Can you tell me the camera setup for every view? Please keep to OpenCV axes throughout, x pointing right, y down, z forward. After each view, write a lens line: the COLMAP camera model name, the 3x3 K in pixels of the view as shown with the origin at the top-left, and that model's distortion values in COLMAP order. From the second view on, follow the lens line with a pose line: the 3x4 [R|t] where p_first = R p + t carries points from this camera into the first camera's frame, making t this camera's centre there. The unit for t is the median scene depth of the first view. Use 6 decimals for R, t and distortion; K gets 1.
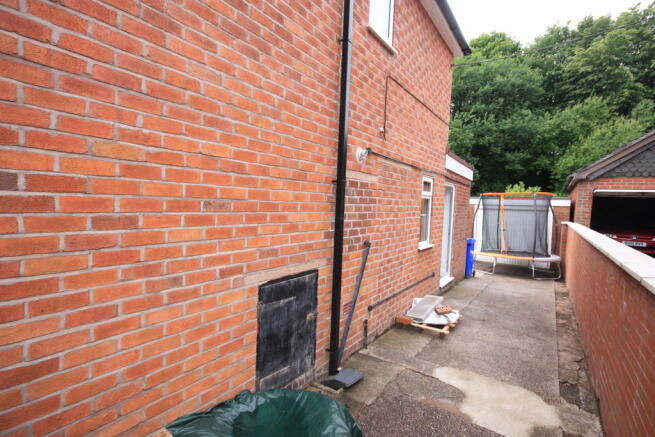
lens RADIAL K [[306.9, 0, 327.5], [0, 306.9, 218.5], [0, 0, 1]] dist [0.016129, -0.015680]
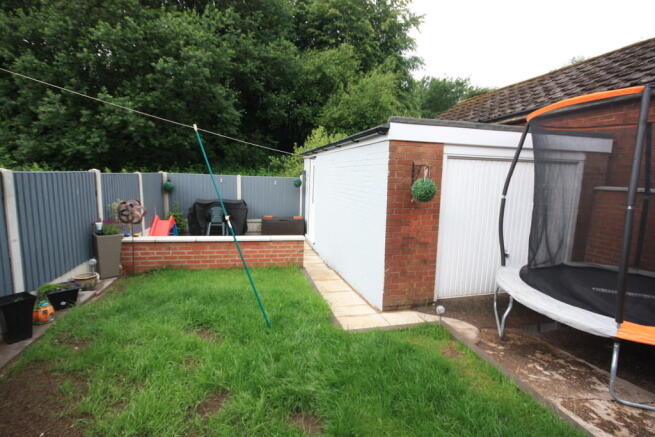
lens RADIAL K [[306.9, 0, 327.5], [0, 306.9, 218.5], [0, 0, 1]] dist [0.016129, -0.015680]
pose [[0.637247, -0.123106, 0.760763, 0.055527], [0.037632, 0.990952, 0.128833, 0.004930], [-0.769740, -0.053469, 0.636114, 0.407596]]
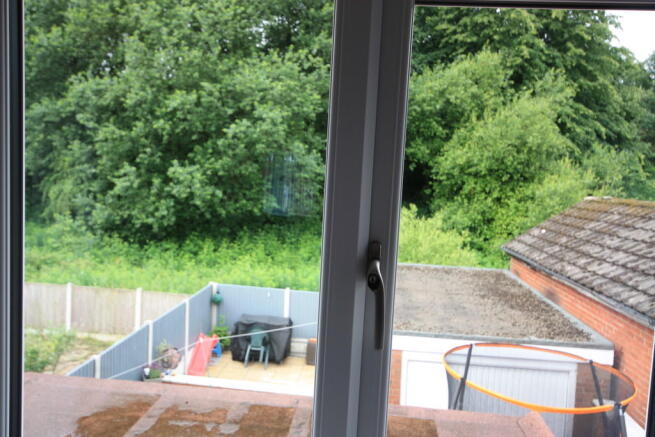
lens RADIAL K [[521.4, 0, 327.5], [0, 521.4, 218.5], [0, 0, 1]] dist [0.009272, 0.004467]
pose [[0.862396, -0.035336, 0.504999, 0.029819], [0.012381, 0.998735, 0.048742, -0.106427], [-0.506082, -0.035783, 0.861743, 0.220687]]
